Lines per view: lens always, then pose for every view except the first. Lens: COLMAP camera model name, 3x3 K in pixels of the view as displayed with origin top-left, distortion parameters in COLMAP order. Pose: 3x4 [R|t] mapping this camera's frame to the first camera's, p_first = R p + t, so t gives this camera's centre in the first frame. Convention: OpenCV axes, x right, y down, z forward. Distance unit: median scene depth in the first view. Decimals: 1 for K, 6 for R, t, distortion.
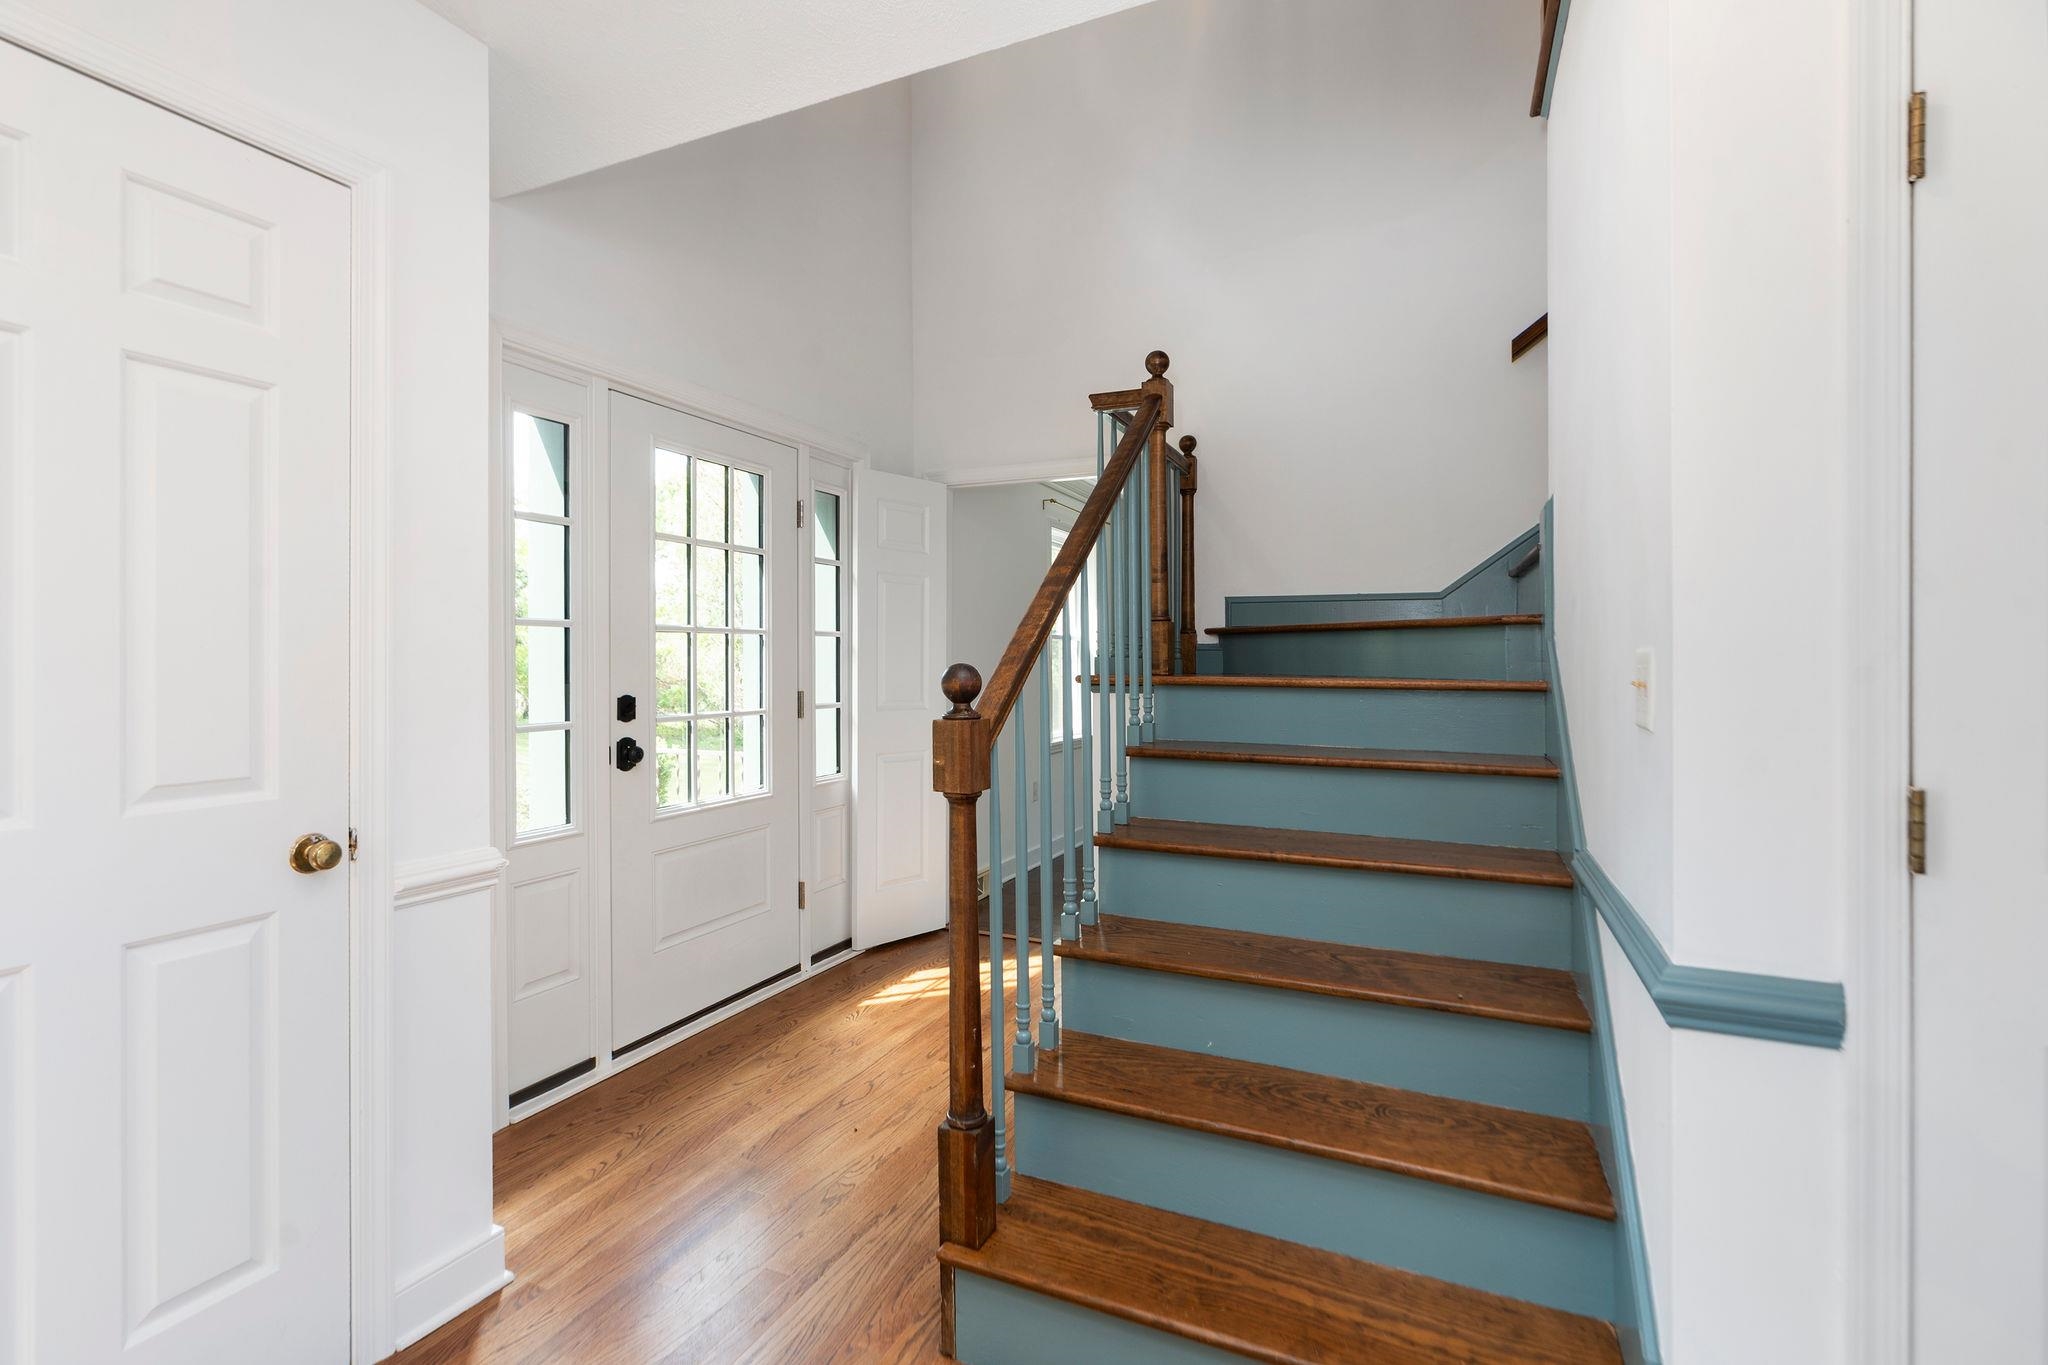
lens RADIAL K [[936.2, 0, 1021.8], [0, 936.2, 669.8], [0, 0, 1]] dist [0.002184, 0.000421]
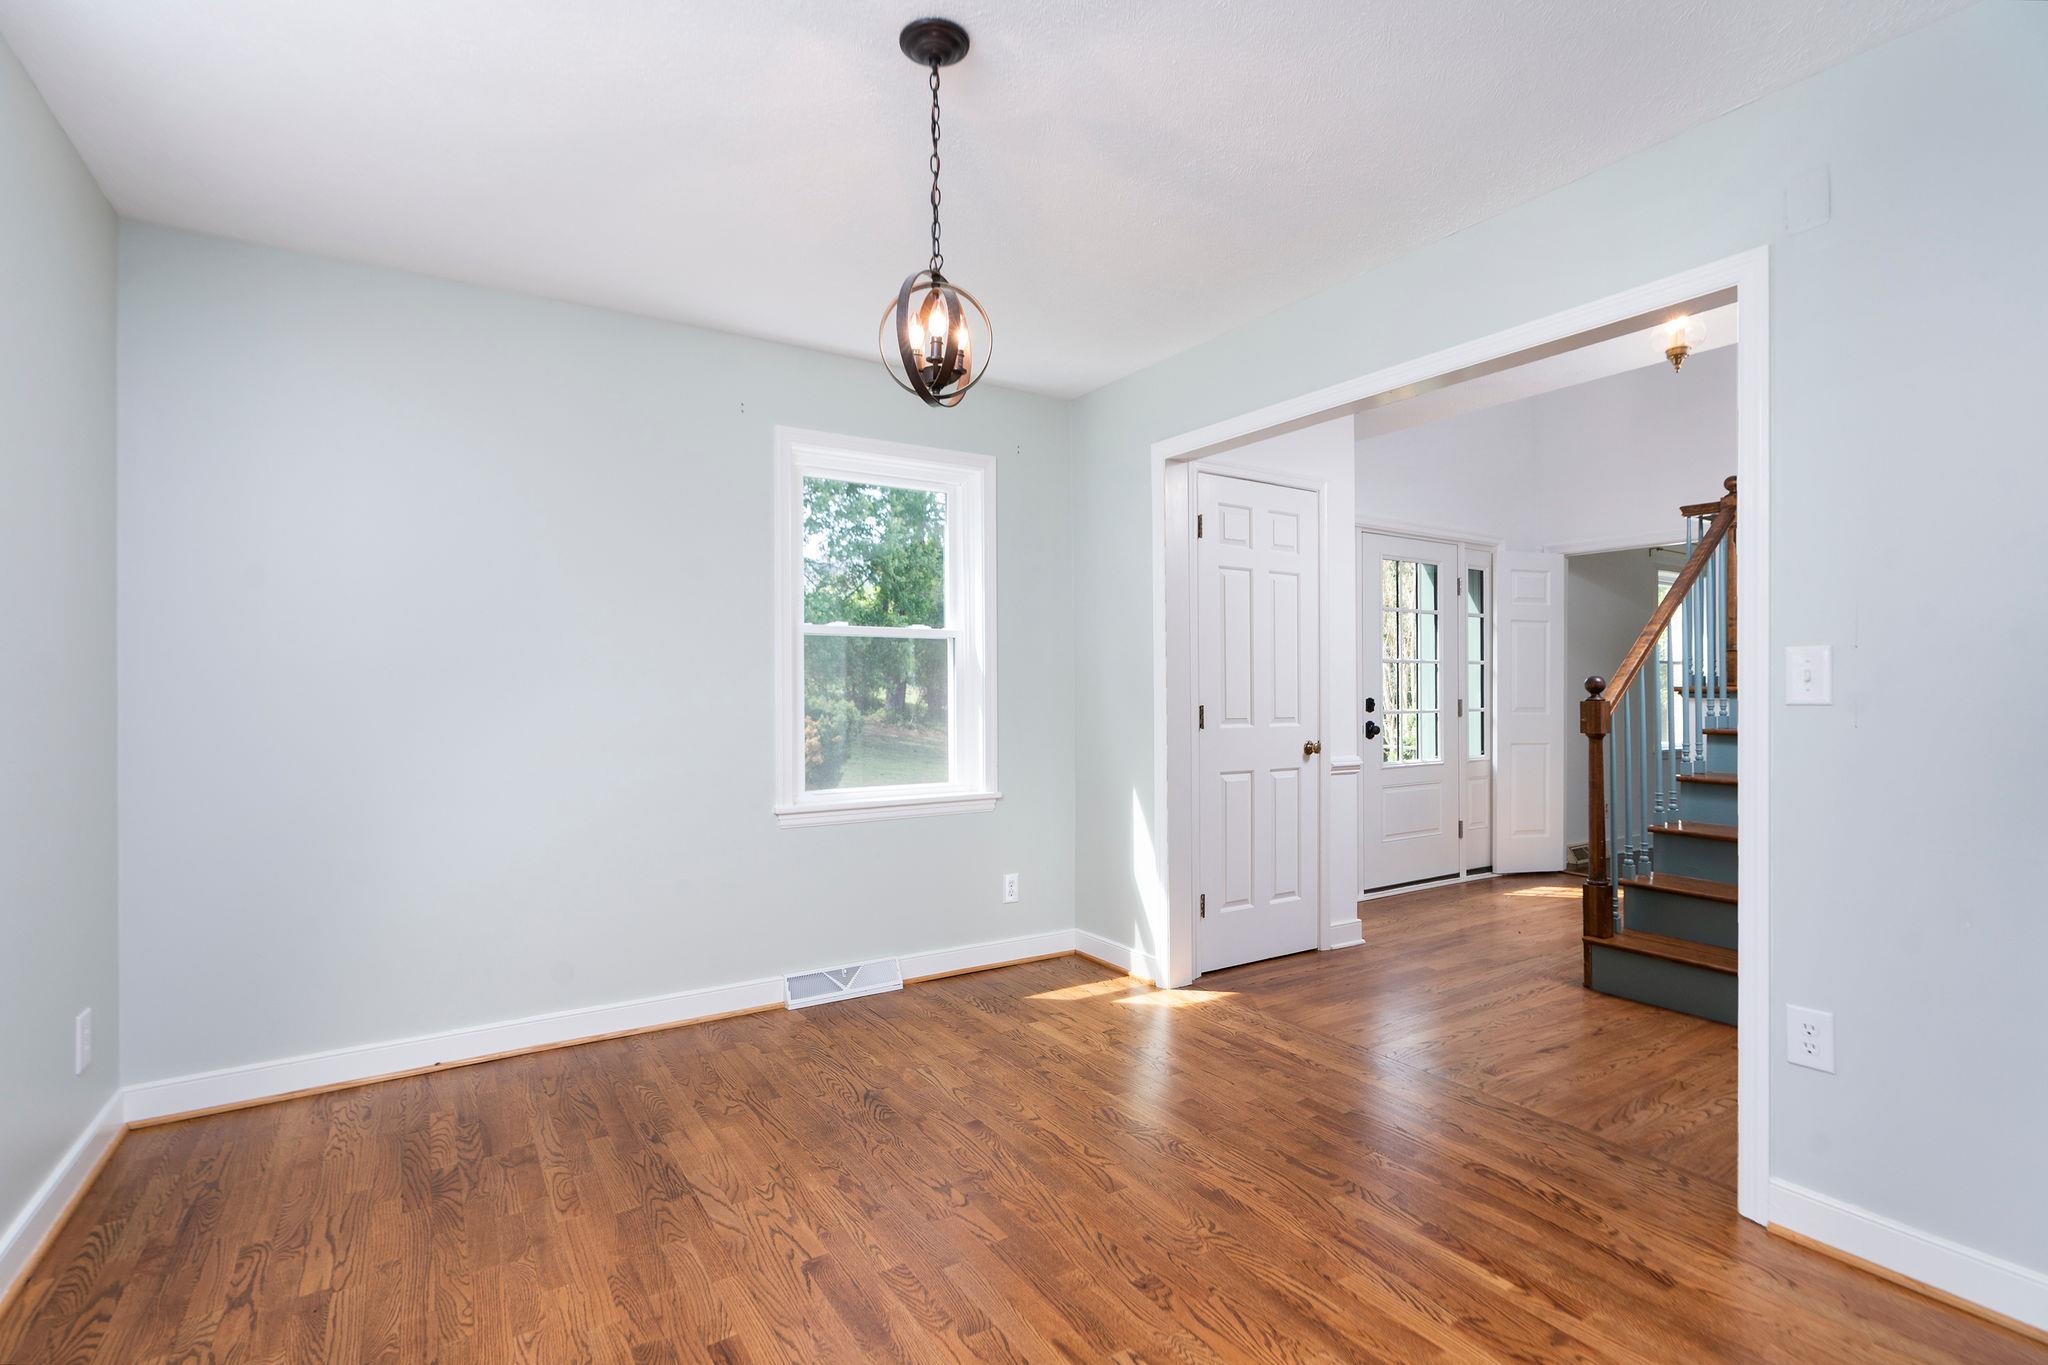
lens RADIAL K [[936.2, 0, 1027.9], [0, 936.2, 688.6], [0, 0, 1]] dist [0.002184, 0.000421]
pose [[0.842246, 0.001521, -0.539091, -0.000391], [-0.007663, 0.999929, -0.009151, 0.025049], [0.539038, 0.011838, 0.842198, -0.715596]]
